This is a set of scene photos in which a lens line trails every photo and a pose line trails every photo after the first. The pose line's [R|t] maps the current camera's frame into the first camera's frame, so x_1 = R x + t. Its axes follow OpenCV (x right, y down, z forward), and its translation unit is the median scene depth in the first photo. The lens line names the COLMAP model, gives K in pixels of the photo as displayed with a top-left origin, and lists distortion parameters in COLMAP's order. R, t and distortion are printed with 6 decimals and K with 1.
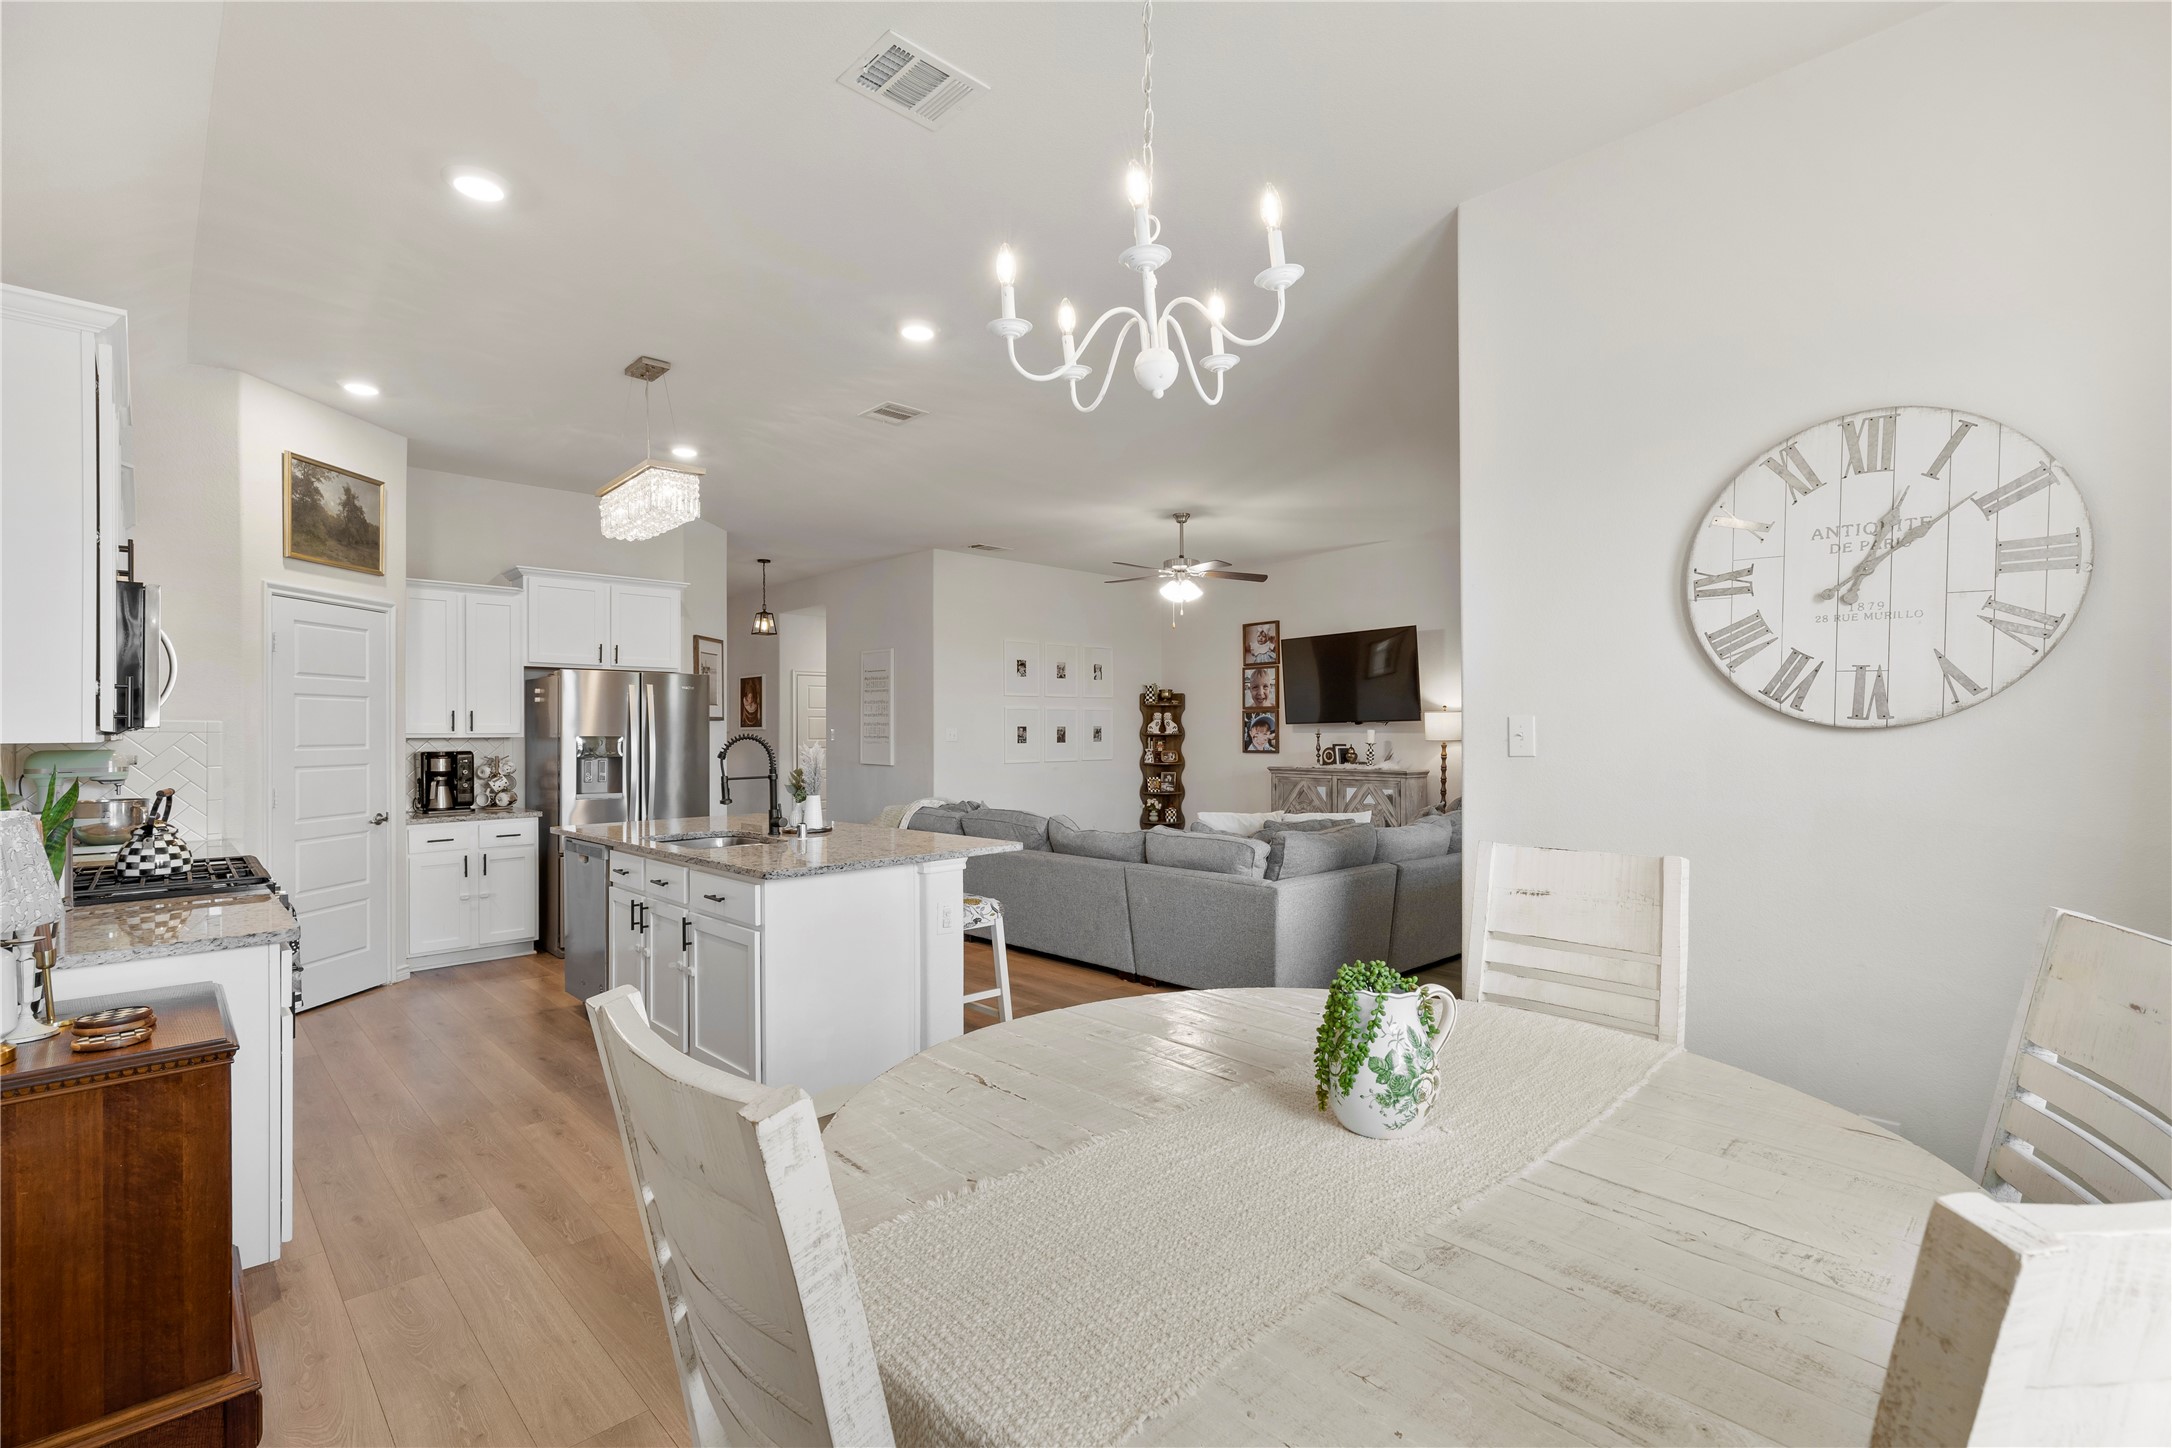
lens RADIAL K [[993.4, 0, 1087.4], [0, 993.4, 736.3], [0, 0, 1]] dist [0.000915, 0.000061]
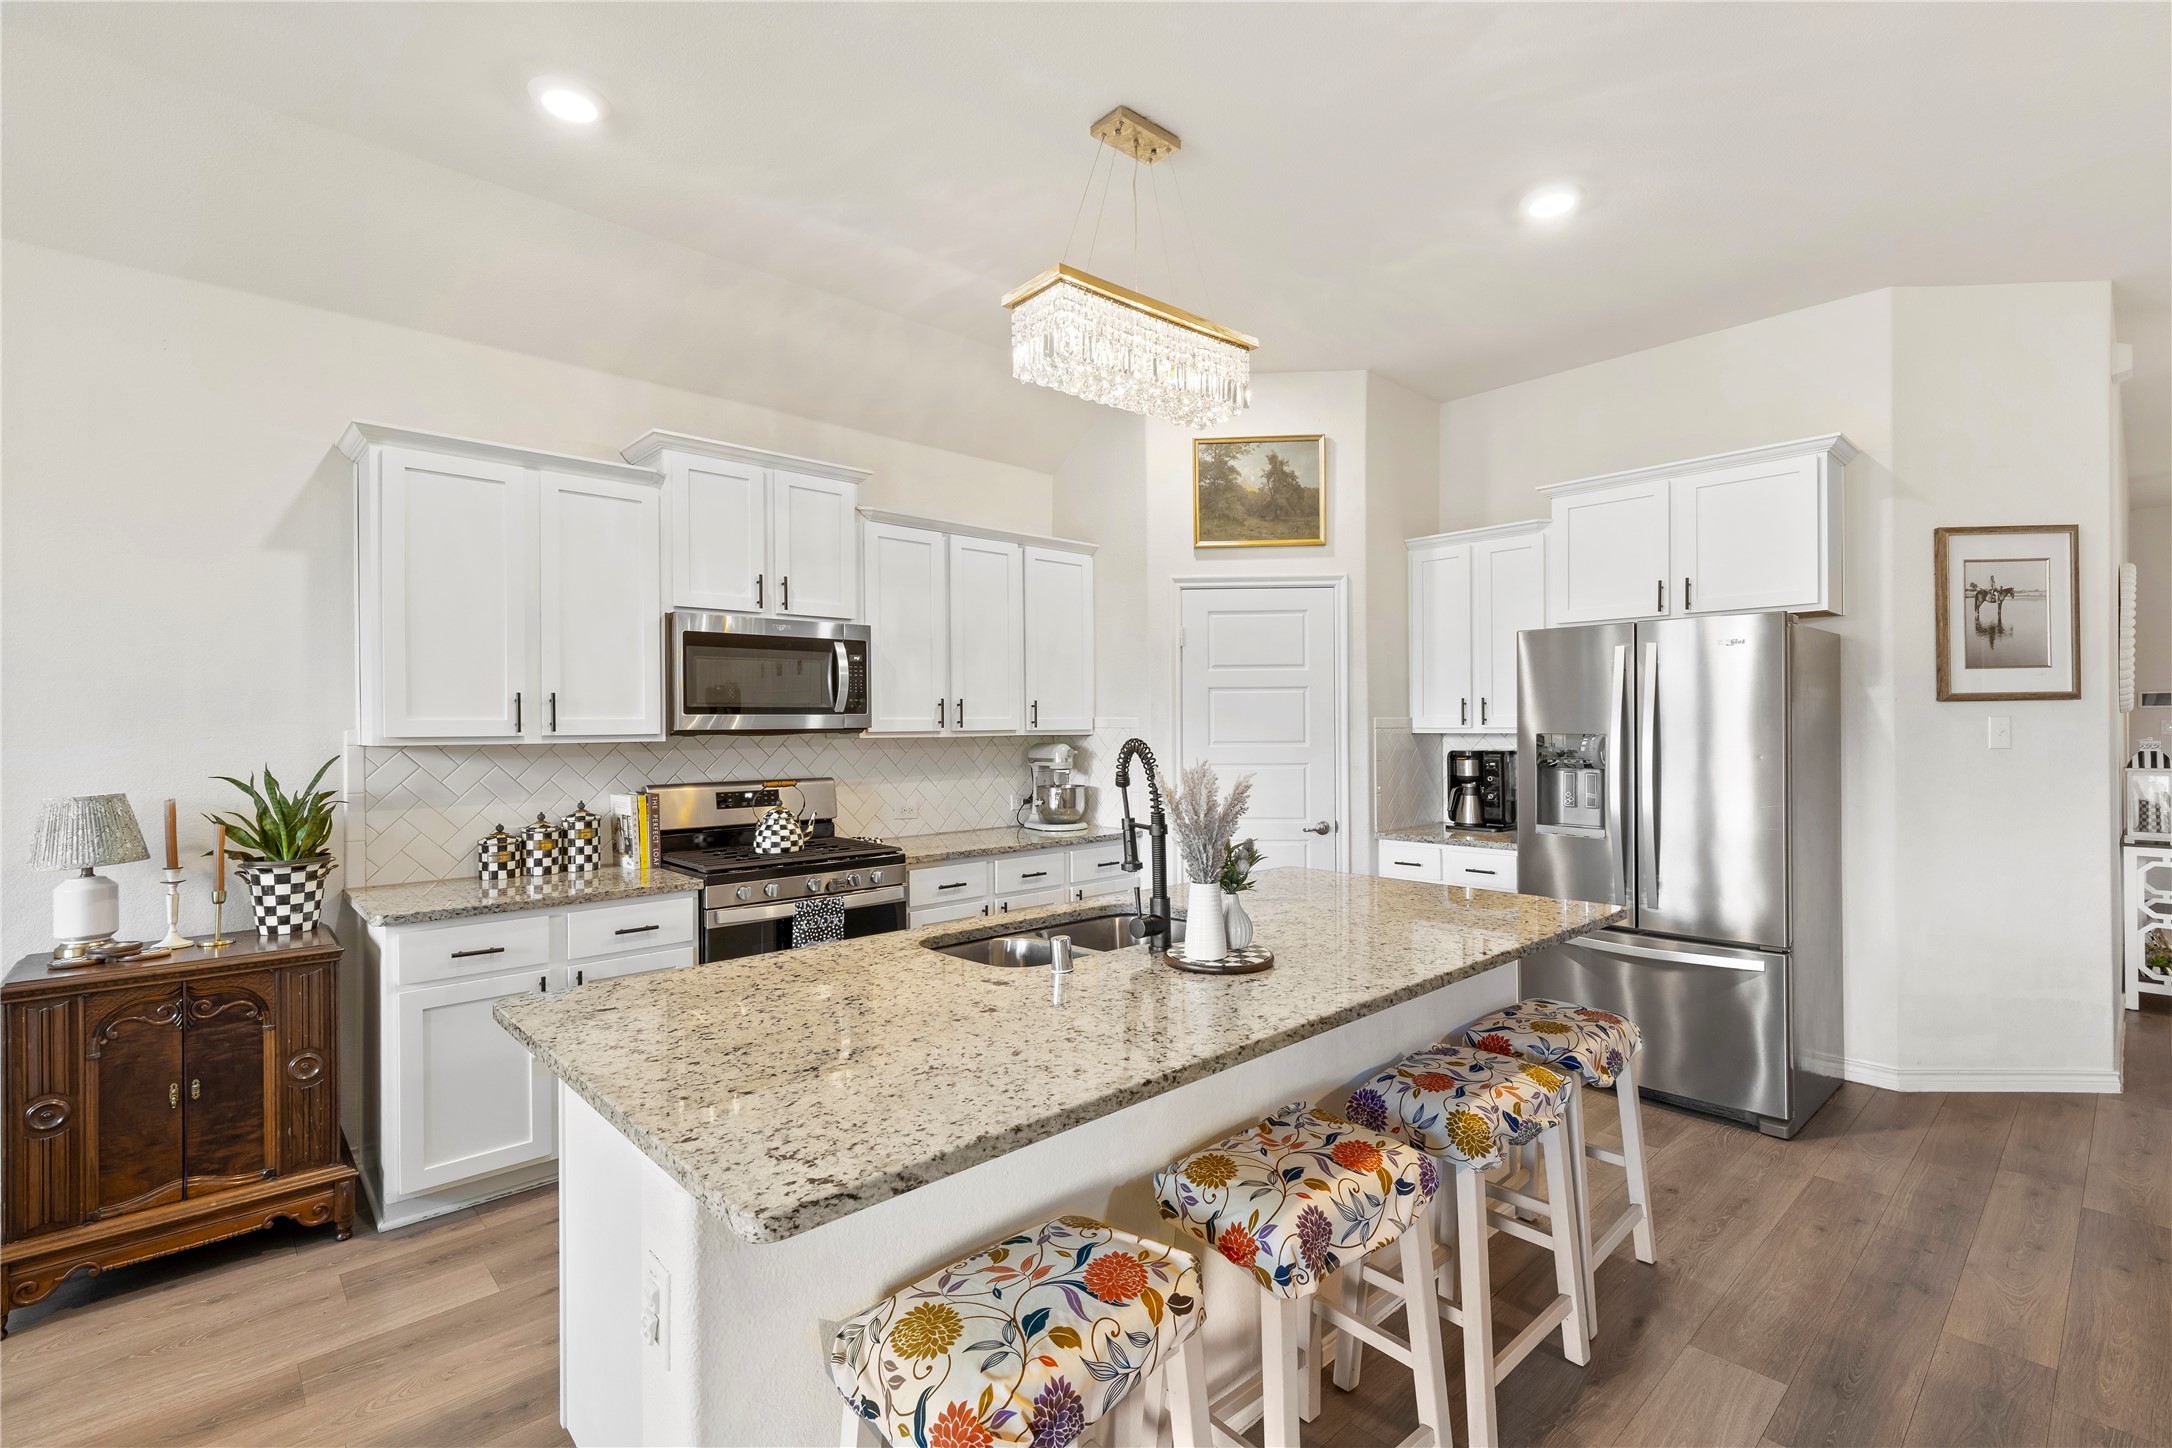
lens RADIAL K [[993.4, 0, 1085.5], [0, 993.4, 723.4], [0, 0, 1]] dist [0.000915, 0.000061]
pose [[-0.014904, 0.003748, -0.999882, 0.148694], [0.002808, 0.999989, 0.003707, -0.011152], [0.999885, -0.002753, -0.014915, 0.801741]]
